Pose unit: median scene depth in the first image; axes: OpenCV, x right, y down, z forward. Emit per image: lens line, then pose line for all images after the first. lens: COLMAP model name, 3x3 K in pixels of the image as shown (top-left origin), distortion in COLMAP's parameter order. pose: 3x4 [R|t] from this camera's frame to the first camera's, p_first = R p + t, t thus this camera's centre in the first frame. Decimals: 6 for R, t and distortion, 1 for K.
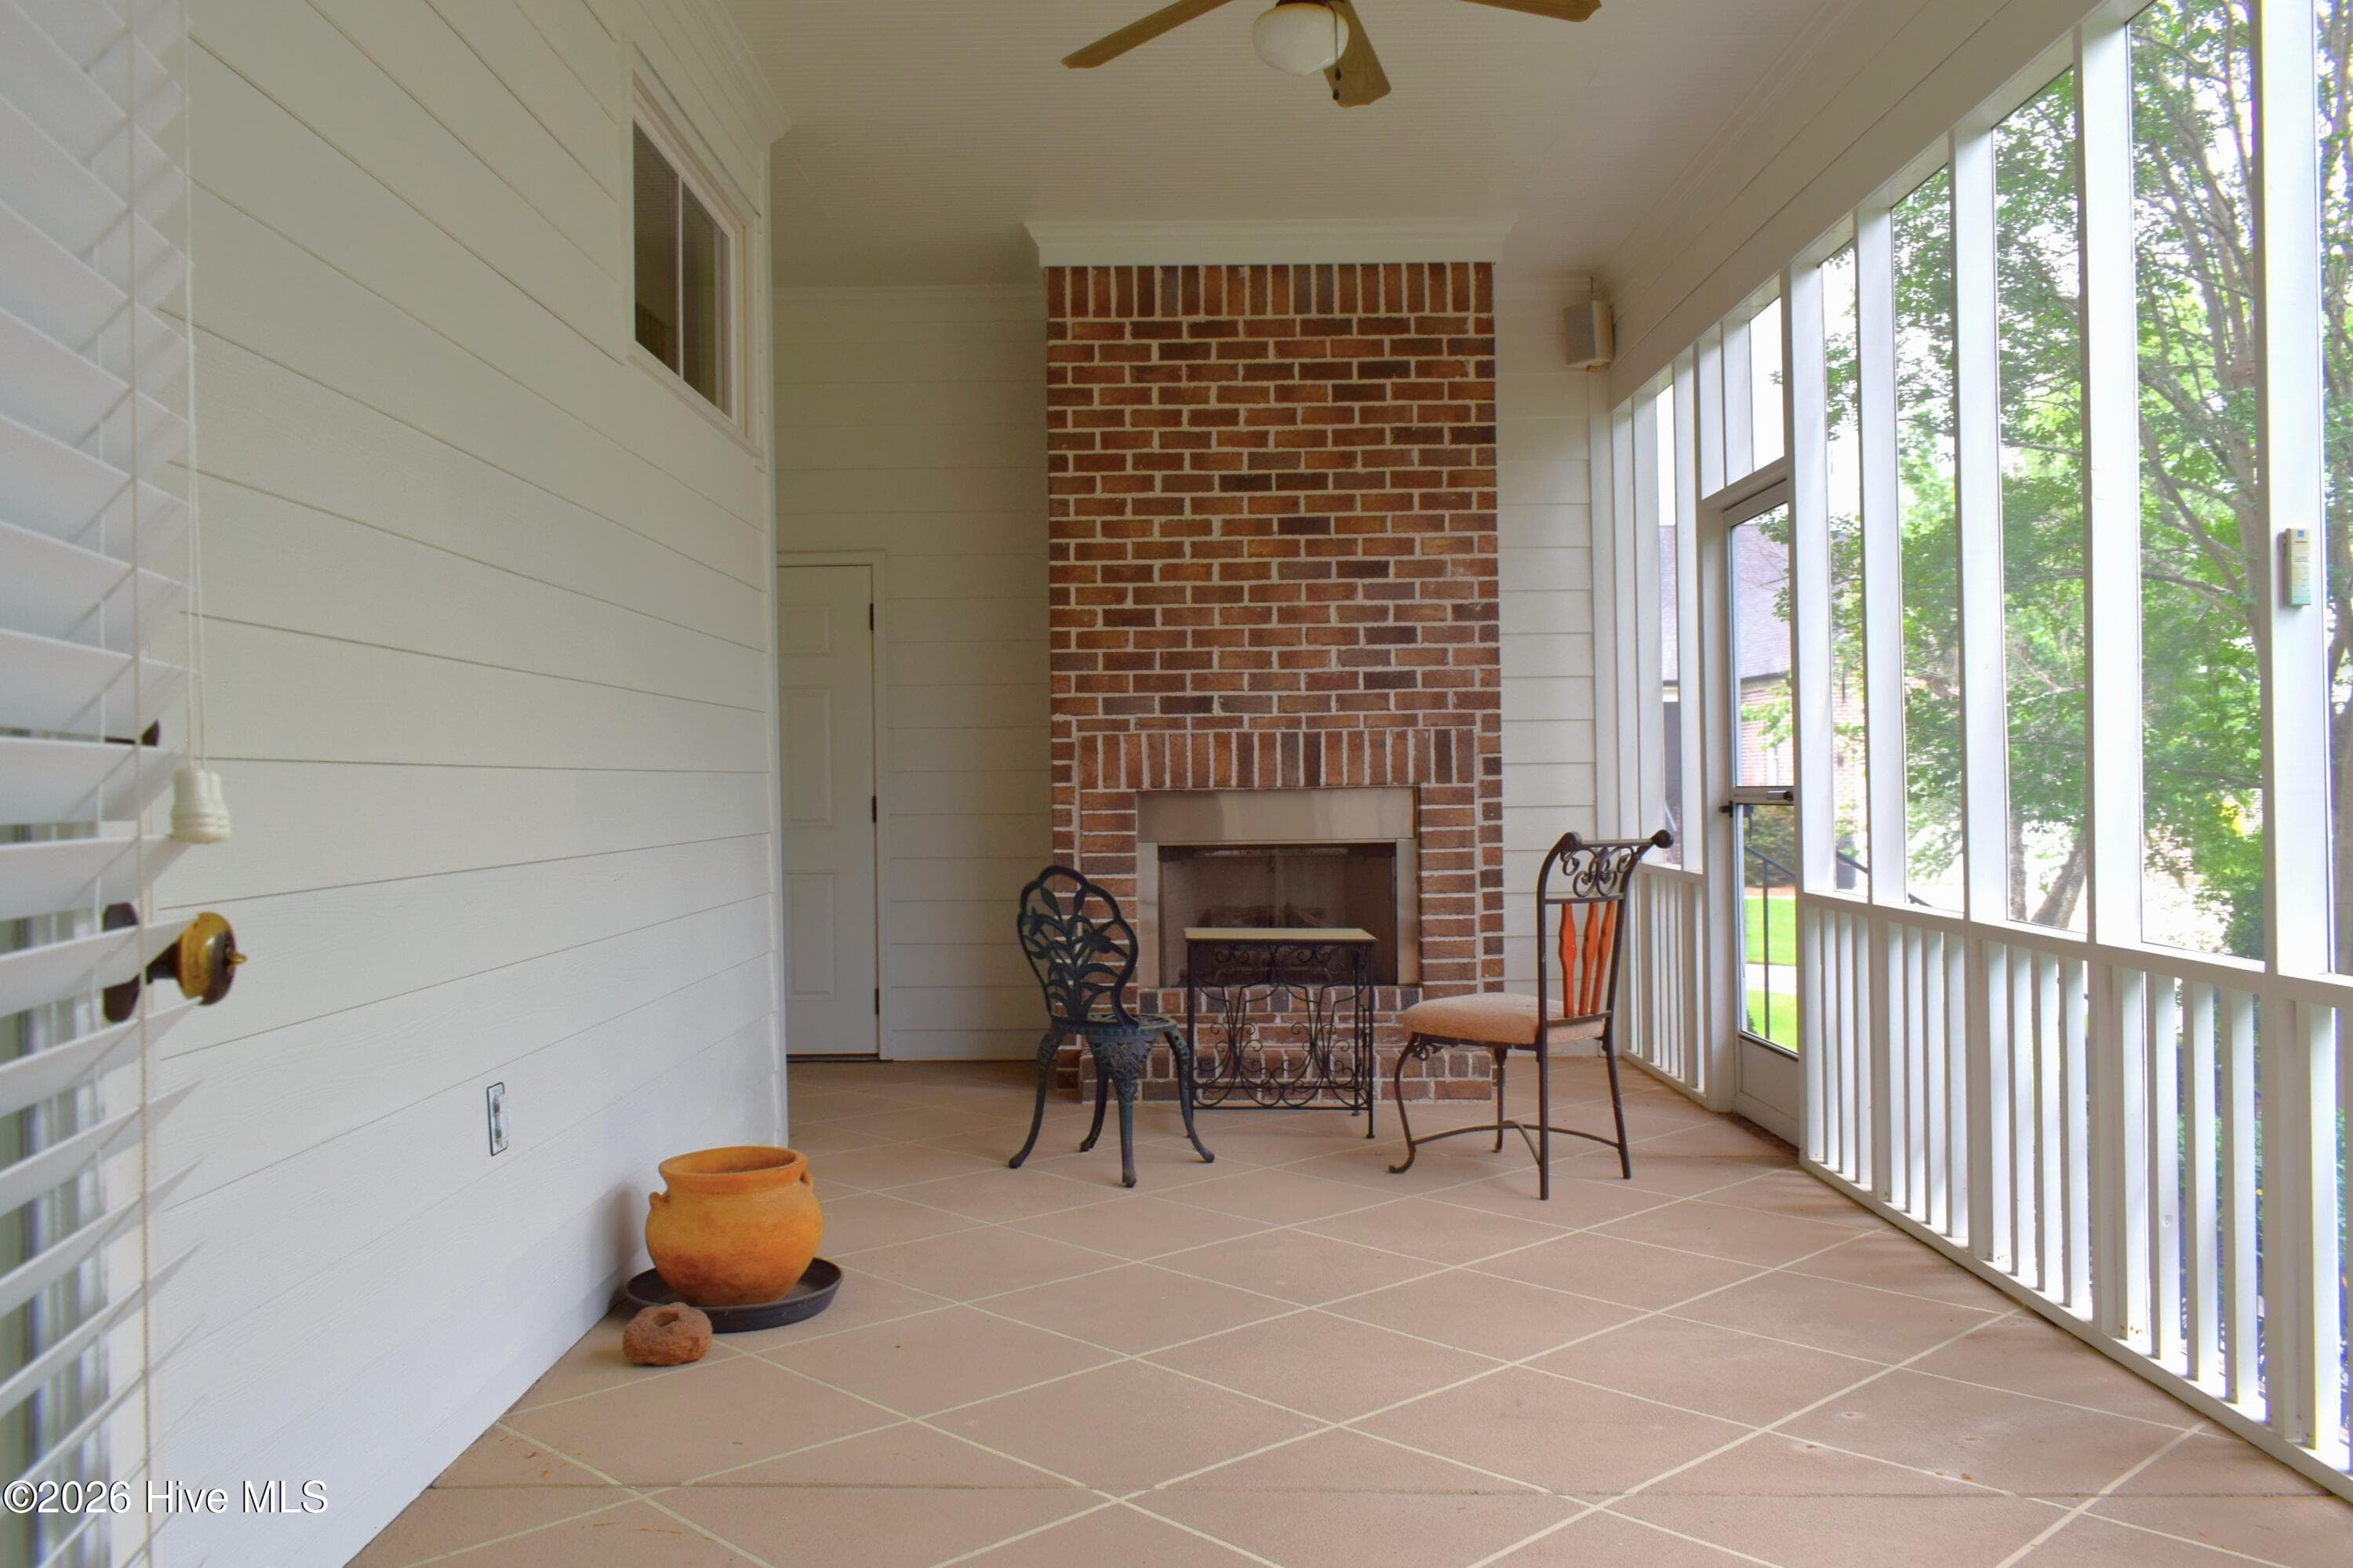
lens RADIAL K [[1947.0, 0, 1174.6], [0, 1947.0, 768.5], [0, 0, 1]] dist [-0.016579, -0.006393]
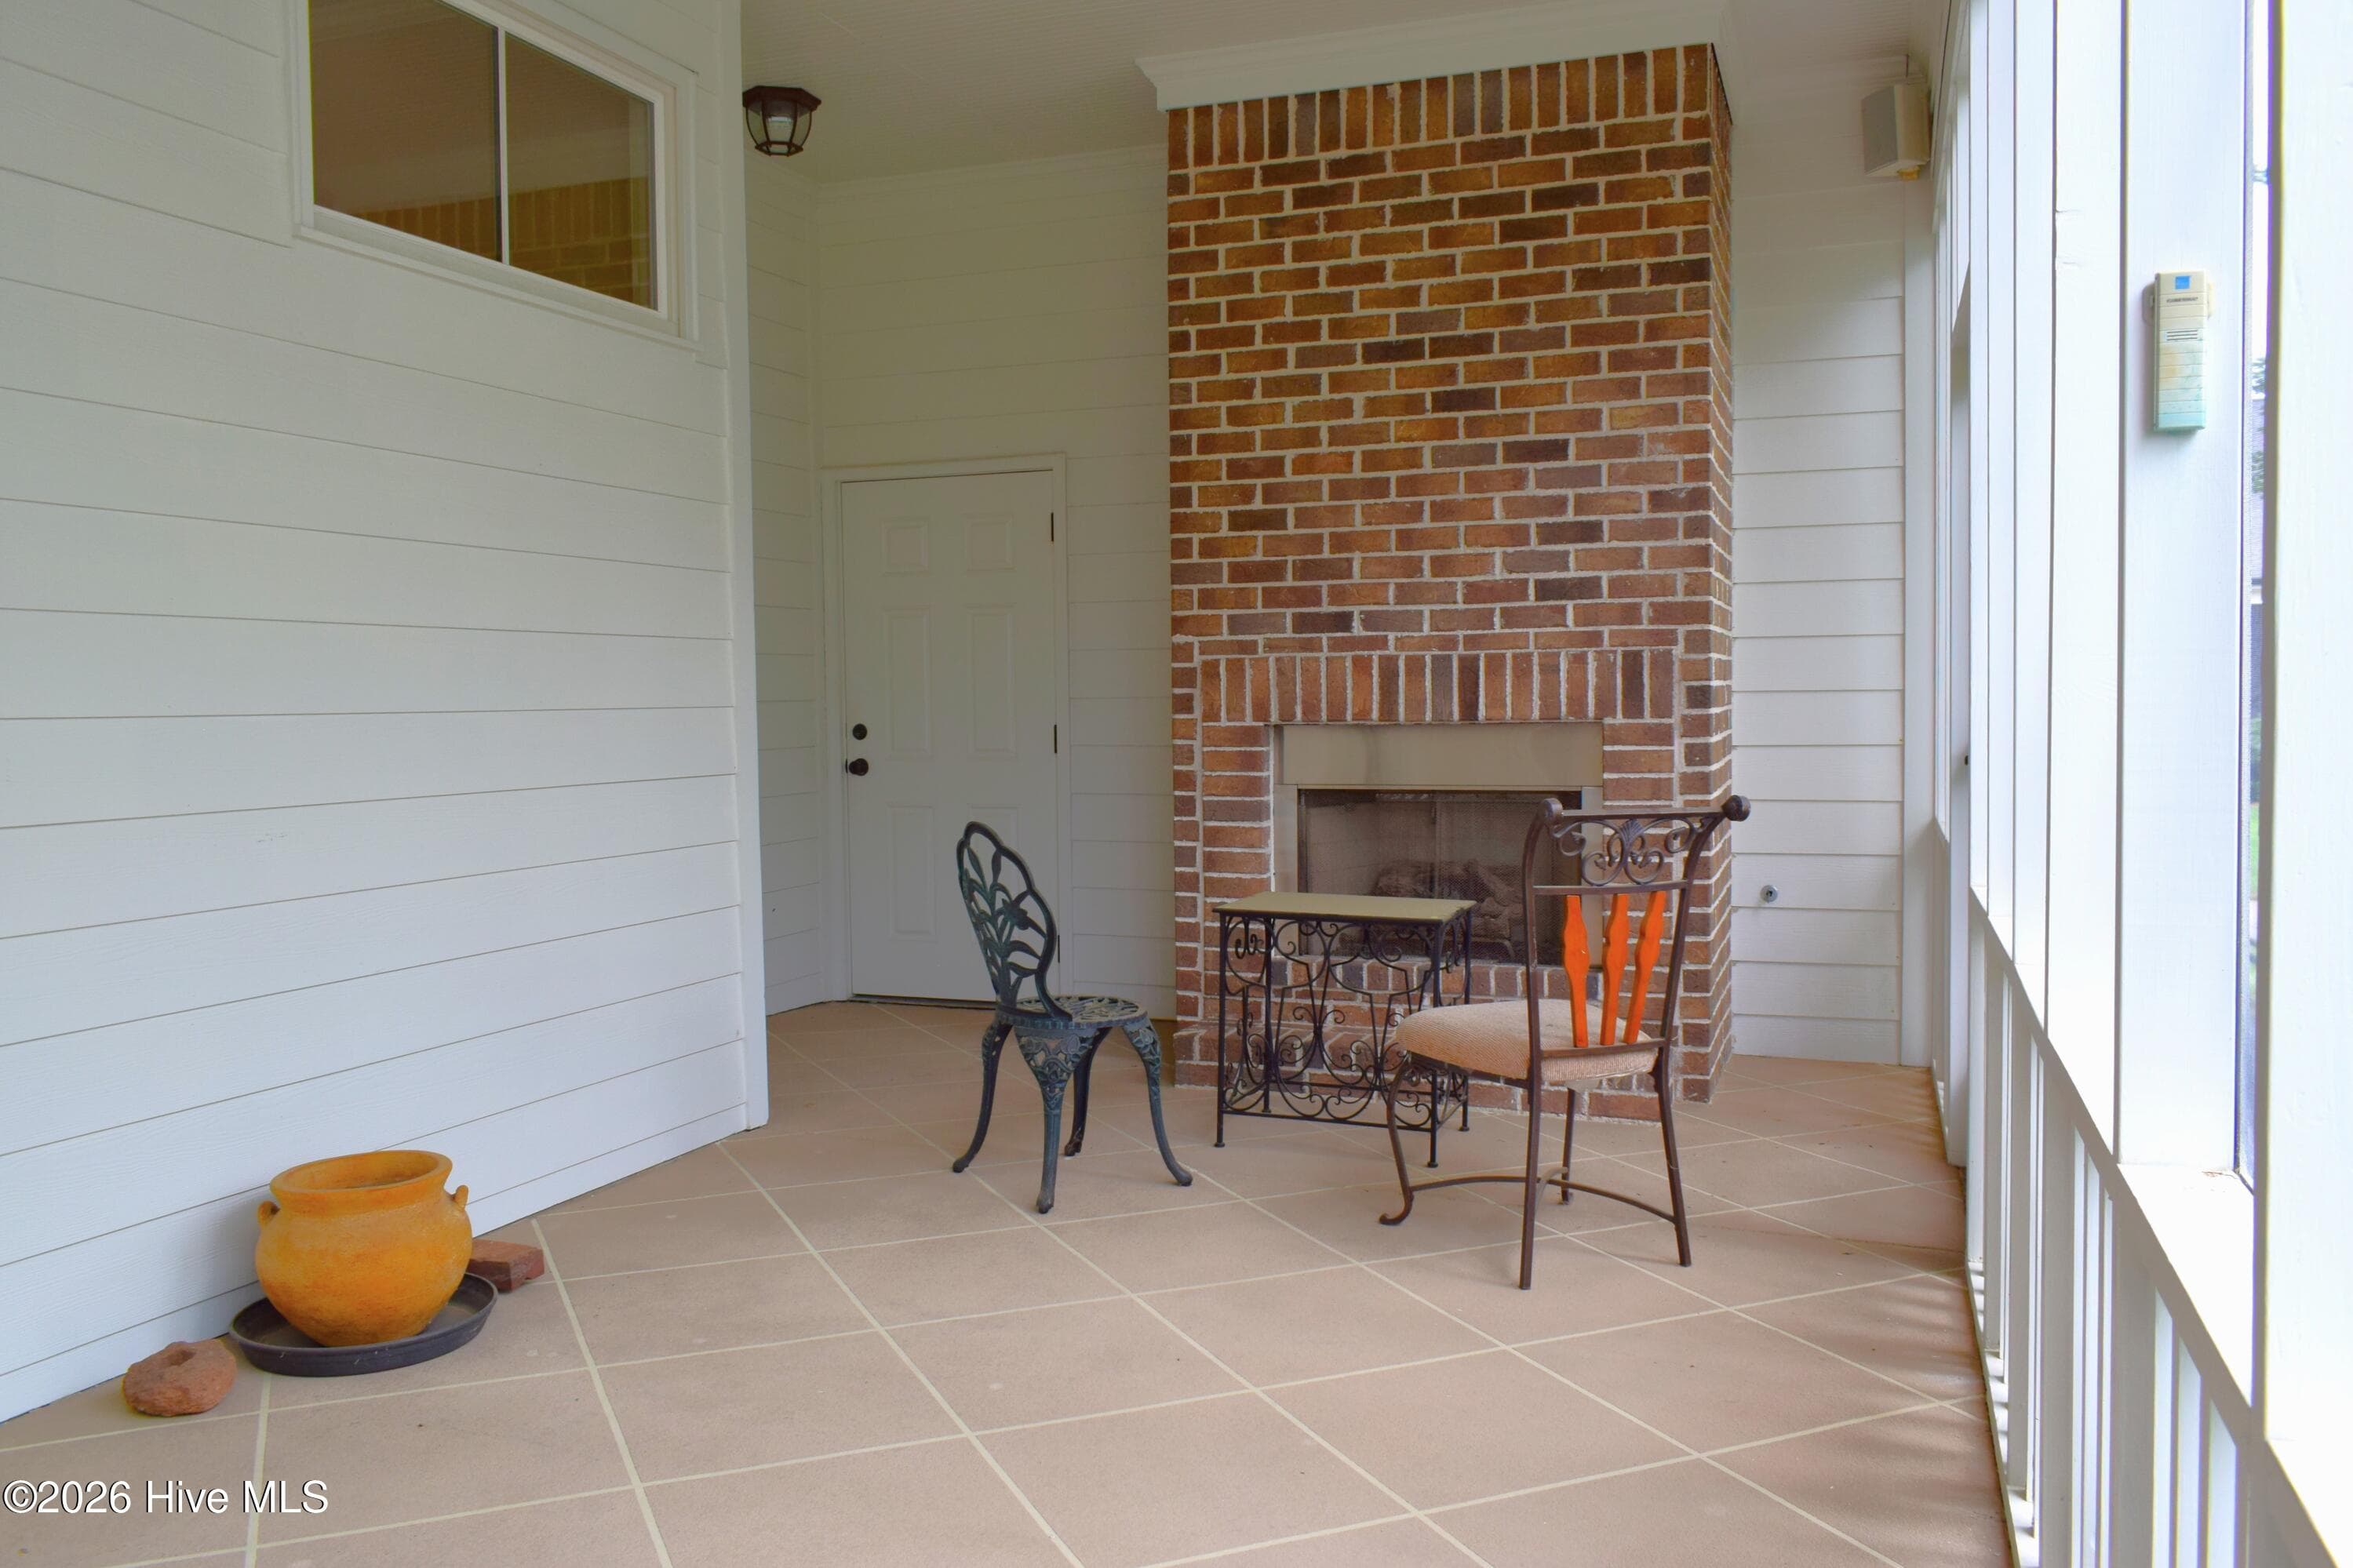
lens RADIAL K [[1899.5, 0, 1172.5], [0, 1899.5, 772.2], [0, 0, 1]] dist [-0.014149, 0.000338]
pose [[0.934461, 0.017910, -0.355615, 0.237701], [0.000320, 0.998691, 0.051139, -0.010074], [0.356066, -0.047901, 0.933232, 0.209764]]
